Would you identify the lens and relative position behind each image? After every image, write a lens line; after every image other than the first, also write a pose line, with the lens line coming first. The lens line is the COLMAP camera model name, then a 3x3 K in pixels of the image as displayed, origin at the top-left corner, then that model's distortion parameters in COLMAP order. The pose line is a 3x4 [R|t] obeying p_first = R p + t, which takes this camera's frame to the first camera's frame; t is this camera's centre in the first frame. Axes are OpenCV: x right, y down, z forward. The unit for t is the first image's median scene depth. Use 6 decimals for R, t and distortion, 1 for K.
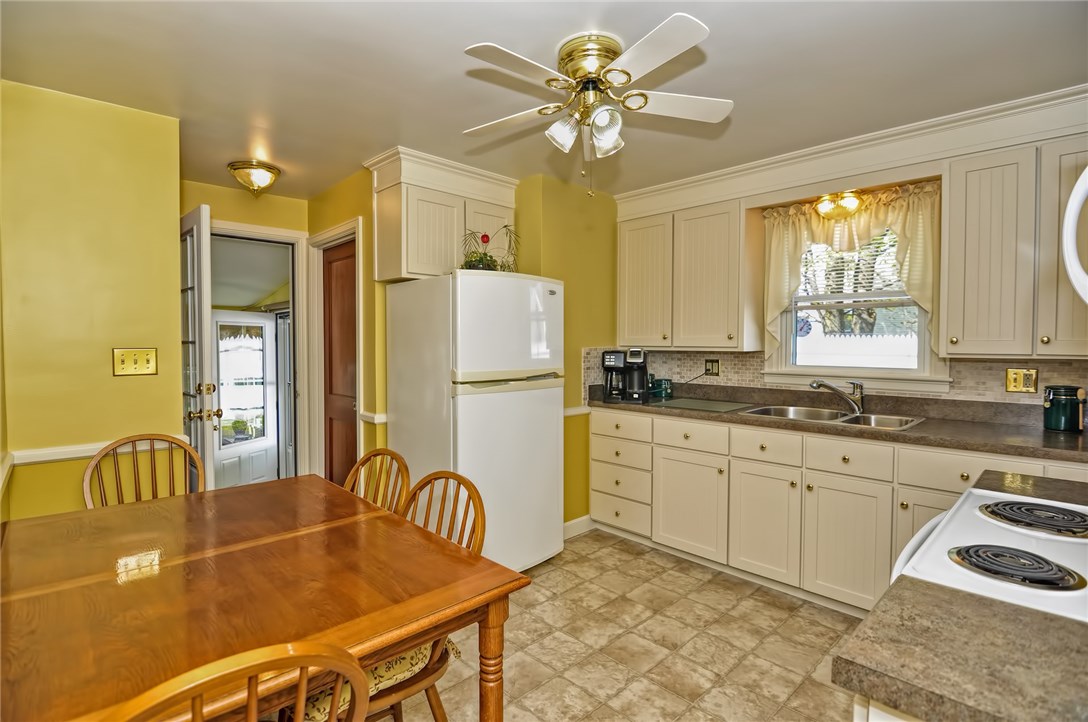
lens RADIAL K [[525.1, 0, 544.0], [0, 525.1, 361.0], [0, 0, 1]] dist [-0.013815, -0.000631]
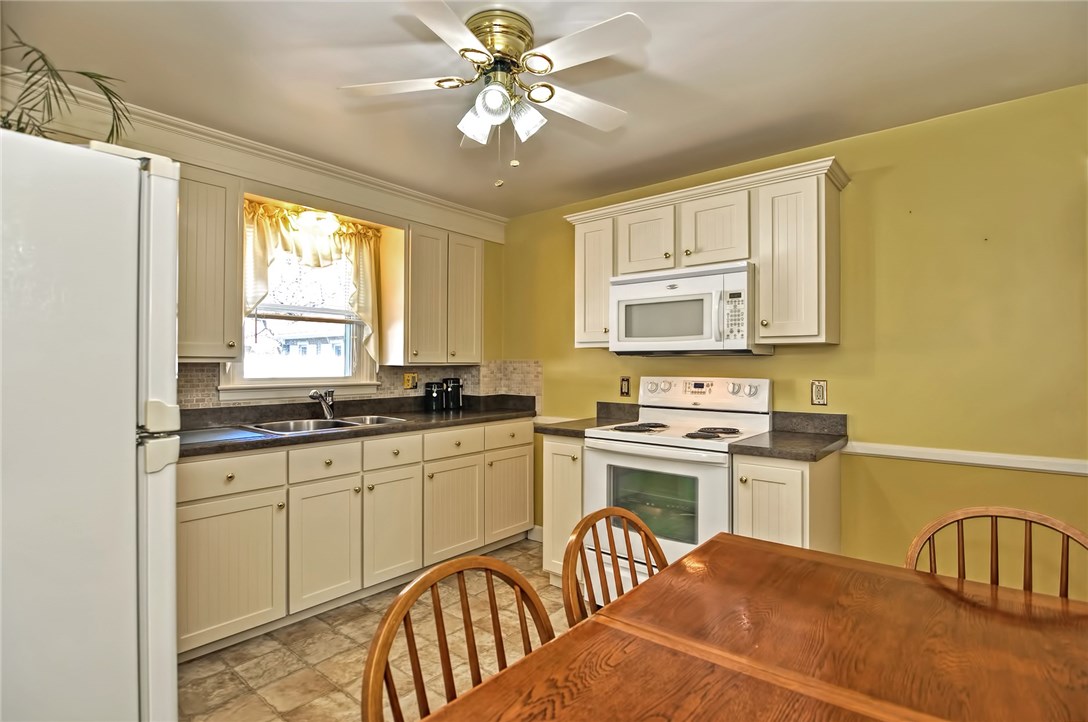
lens RADIAL K [[533.0, 0, 544.0], [0, 533.0, 361.0], [0, 0, 1]] dist [-0.014538, -0.001418]
pose [[-0.112608, 0.004412, 0.993630, -0.540040], [0.033190, 0.999449, -0.000676, -0.004573], [-0.993085, 0.032903, -0.112692, 0.669869]]
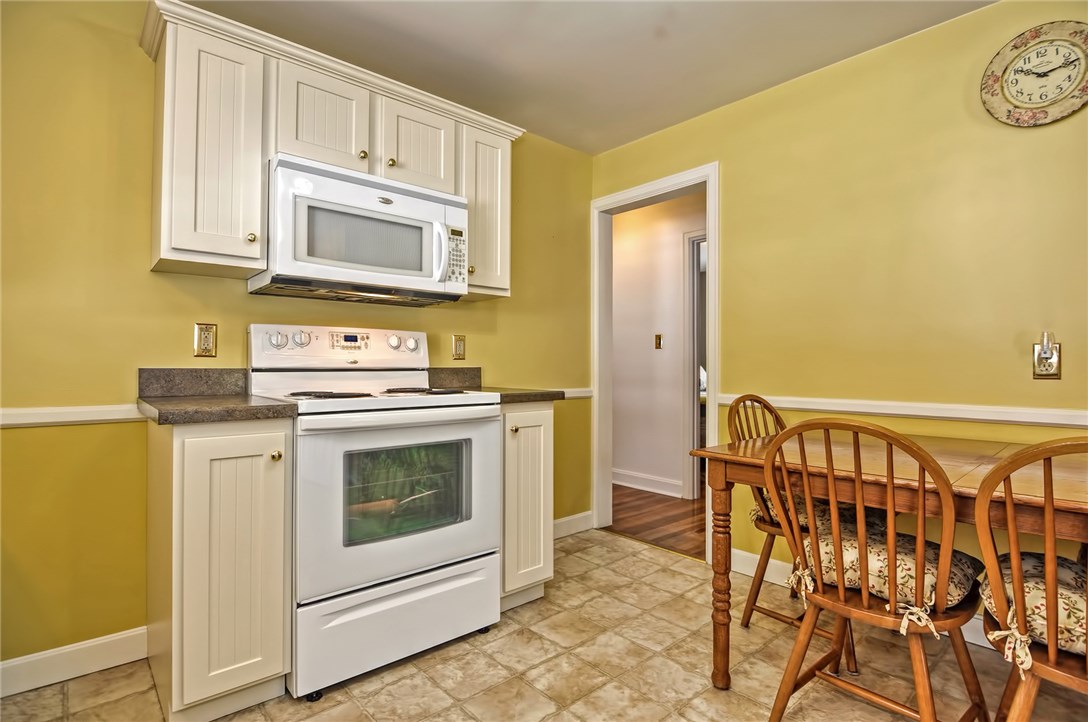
lens RADIAL K [[533.0, 0, 544.0], [0, 533.0, 361.0], [0, 0, 1]] dist [-0.014538, -0.001418]
pose [[-0.999443, -0.003800, 0.033157, 0.125838], [-0.002944, 0.999663, 0.025809, 0.062883], [-0.033244, 0.025697, -0.999117, 1.025989]]
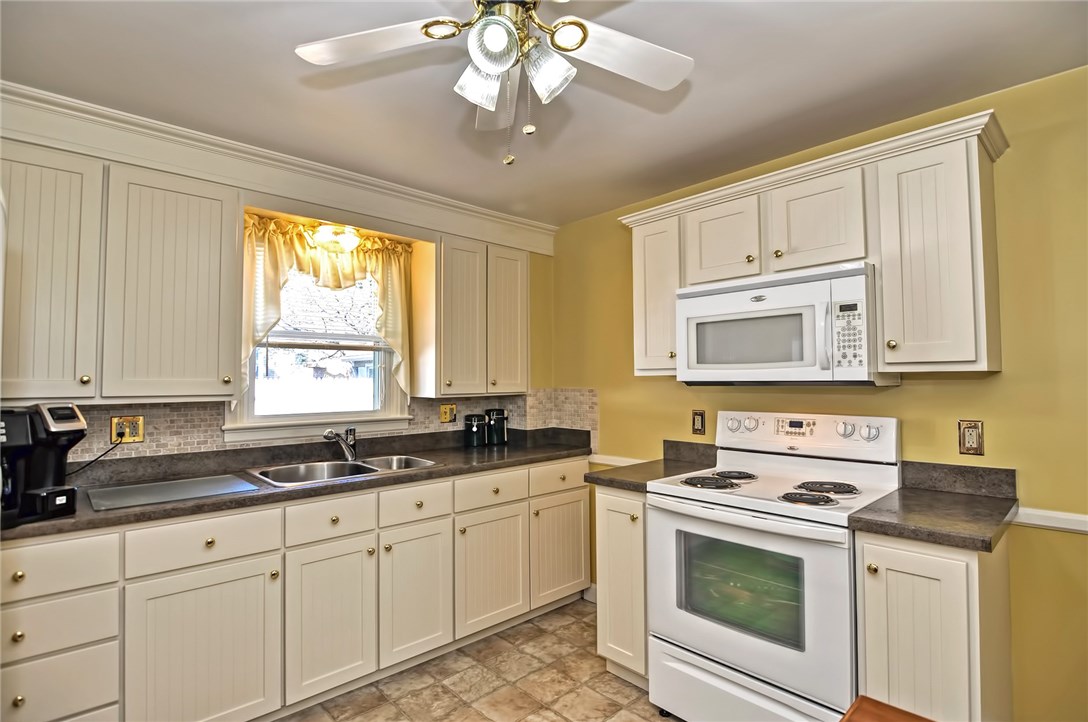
lens RADIAL K [[533.0, 0, 544.0], [0, 533.0, 361.0], [0, 0, 1]] dist [-0.014538, -0.001418]
pose [[0.018250, 0.035356, 0.999208, -0.359533], [0.043406, 0.998404, -0.036120, -0.029930], [-0.998891, 0.044031, 0.016686, 0.618426]]
